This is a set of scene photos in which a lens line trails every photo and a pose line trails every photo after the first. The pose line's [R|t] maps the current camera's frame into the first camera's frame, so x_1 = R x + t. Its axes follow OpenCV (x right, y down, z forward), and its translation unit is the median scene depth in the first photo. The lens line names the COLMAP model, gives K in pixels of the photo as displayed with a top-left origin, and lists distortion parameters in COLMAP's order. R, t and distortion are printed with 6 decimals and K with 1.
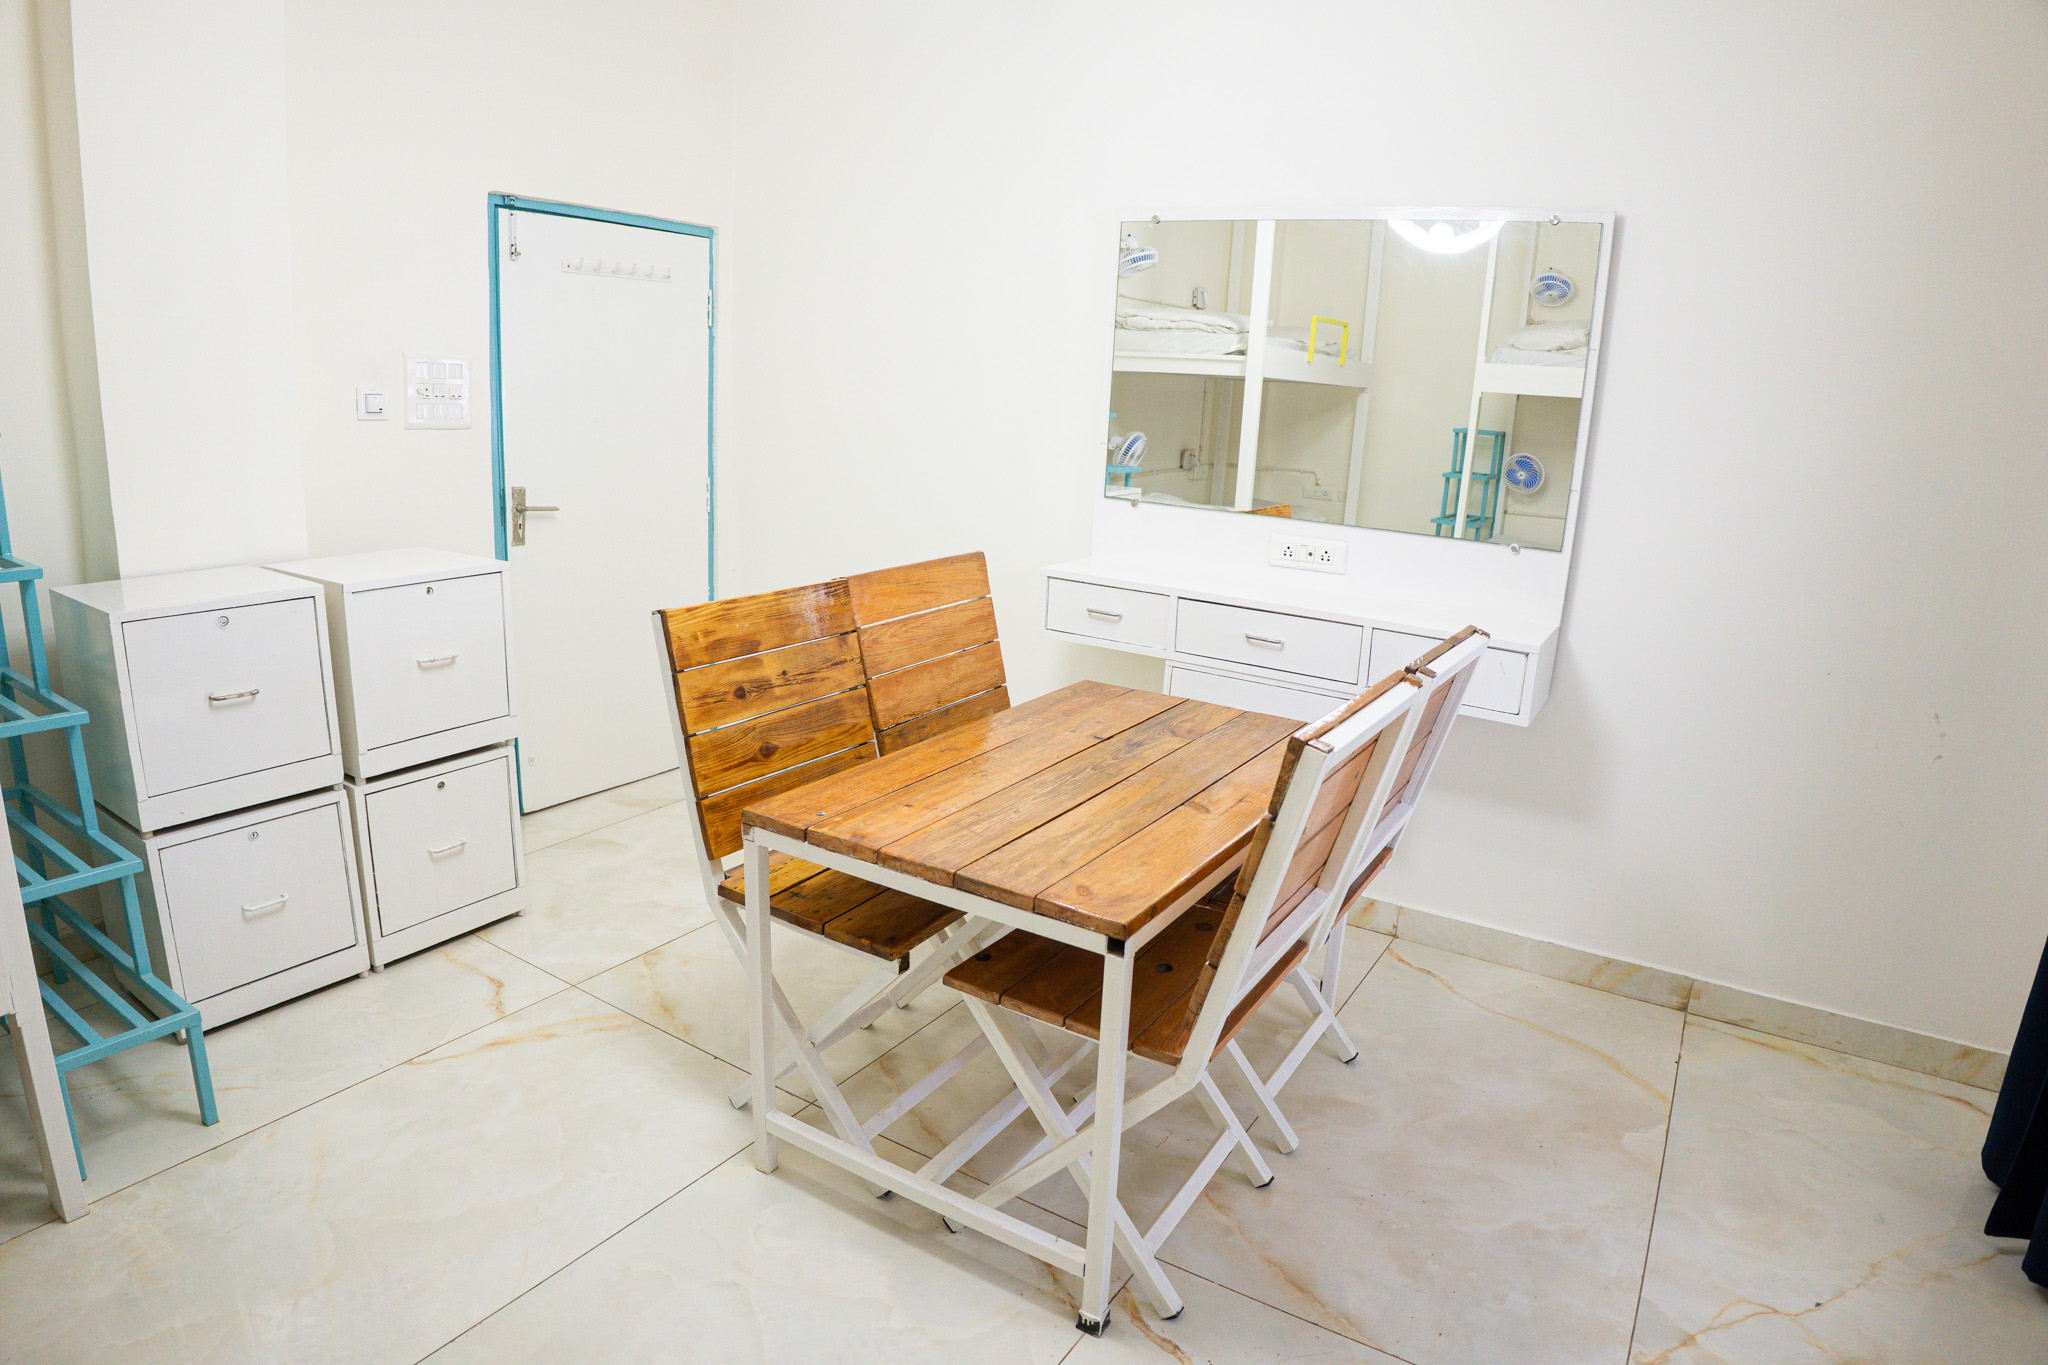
lens RADIAL K [[1191.2, 0, 1024.0], [0, 1191.2, 682.5], [0, 0, 1]] dist [-0.158855, 0.035879]
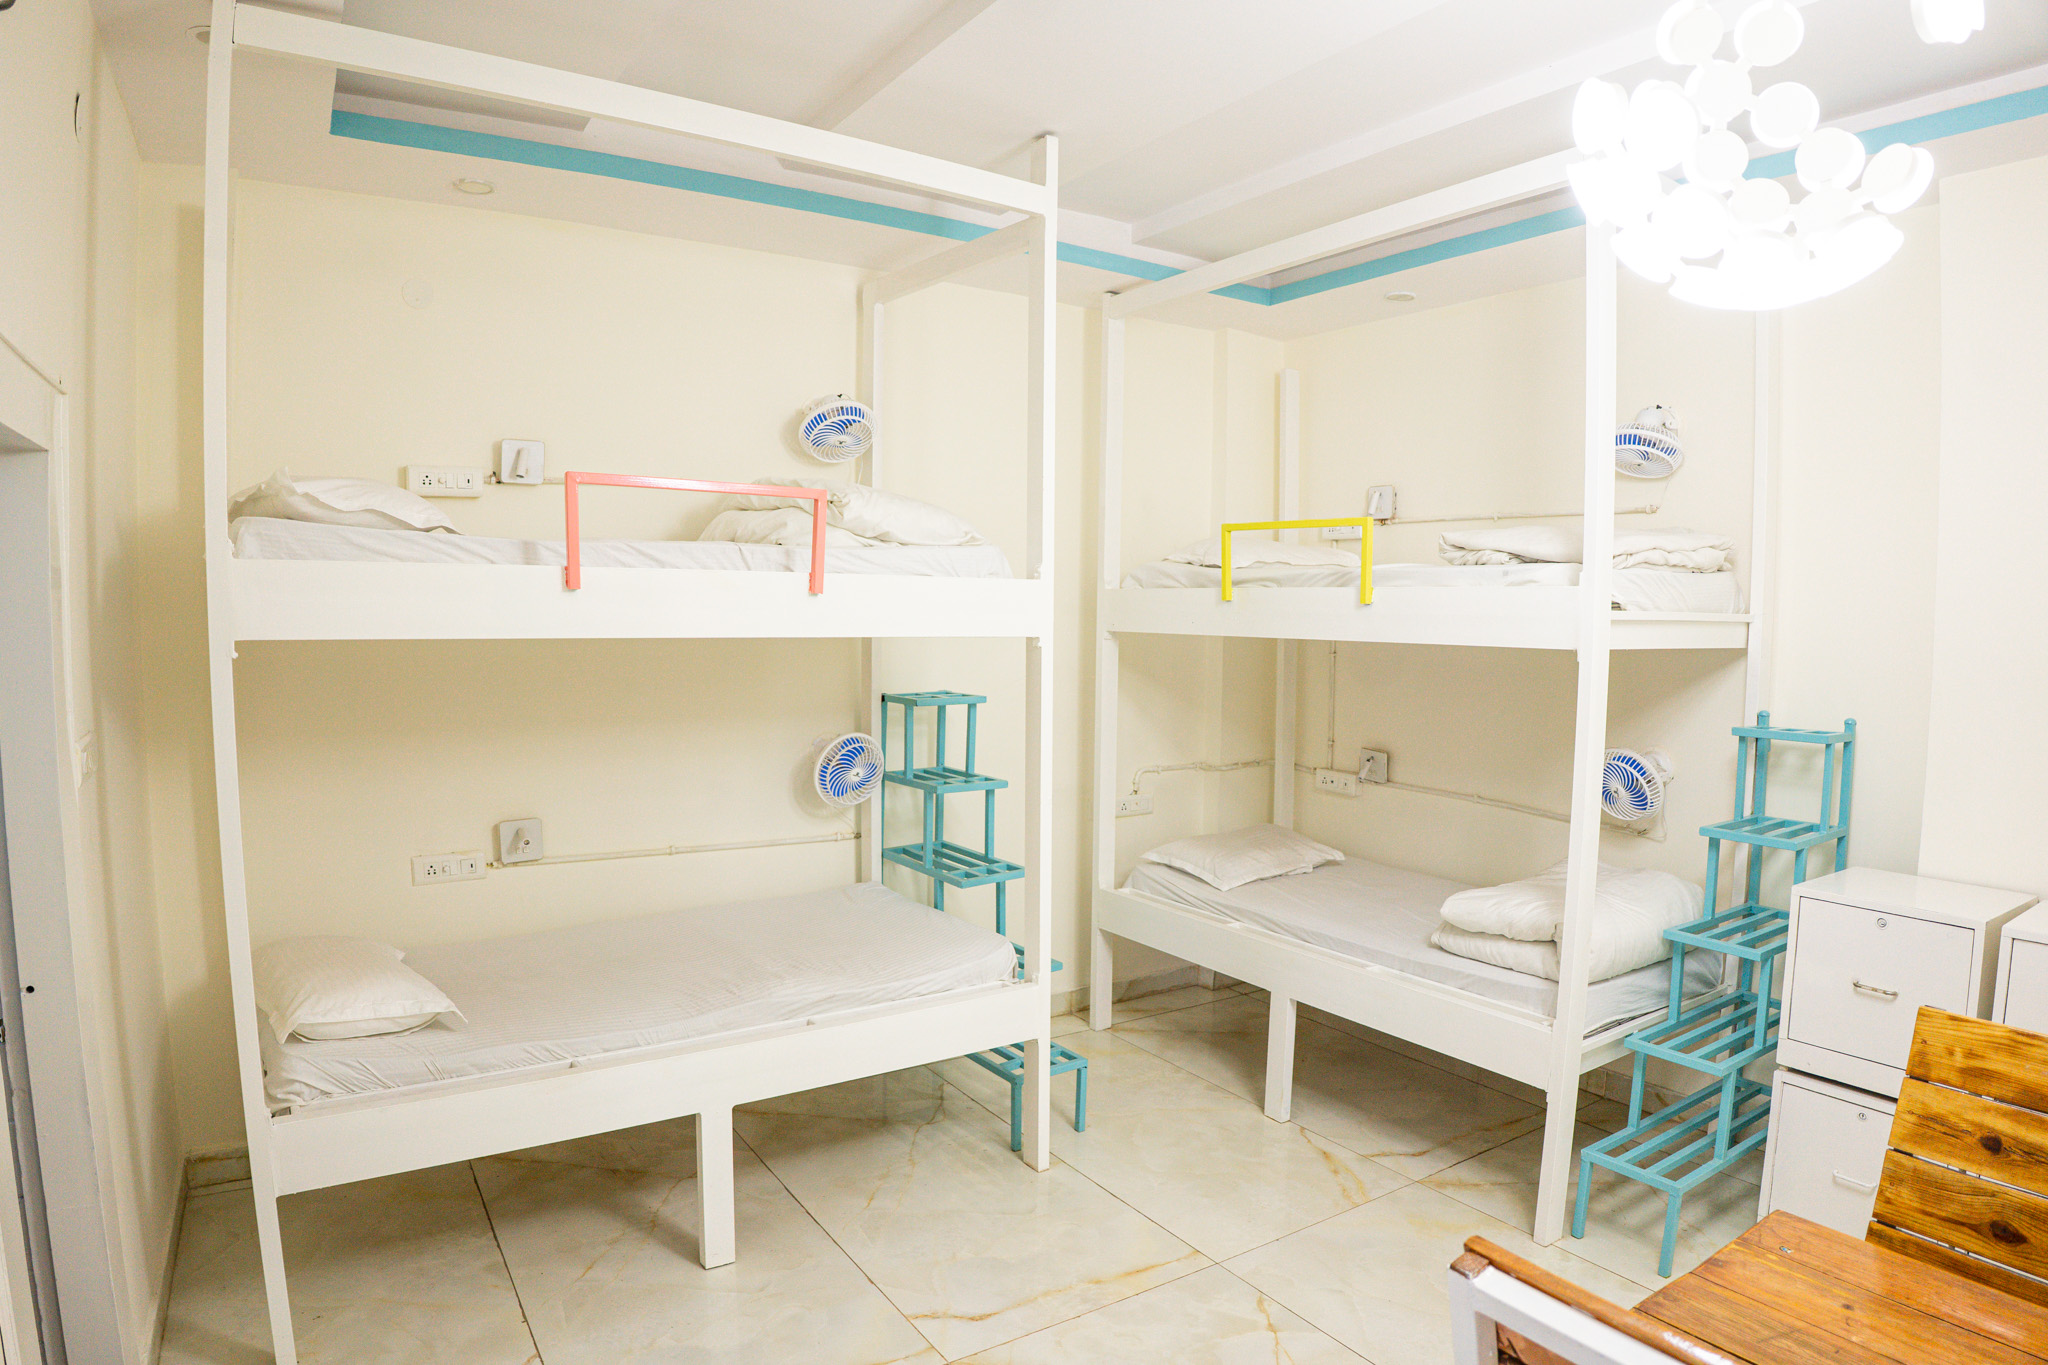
lens RADIAL K [[1191.2, 0, 1024.0], [0, 1191.2, 682.5], [0, 0, 1]] dist [-0.158855, 0.035879]
pose [[-0.393175, 0.012248, -0.919382, 0.659085], [-0.268706, 0.954729, 0.127631, -0.203110], [0.879324, 0.297225, -0.372084, 0.595008]]
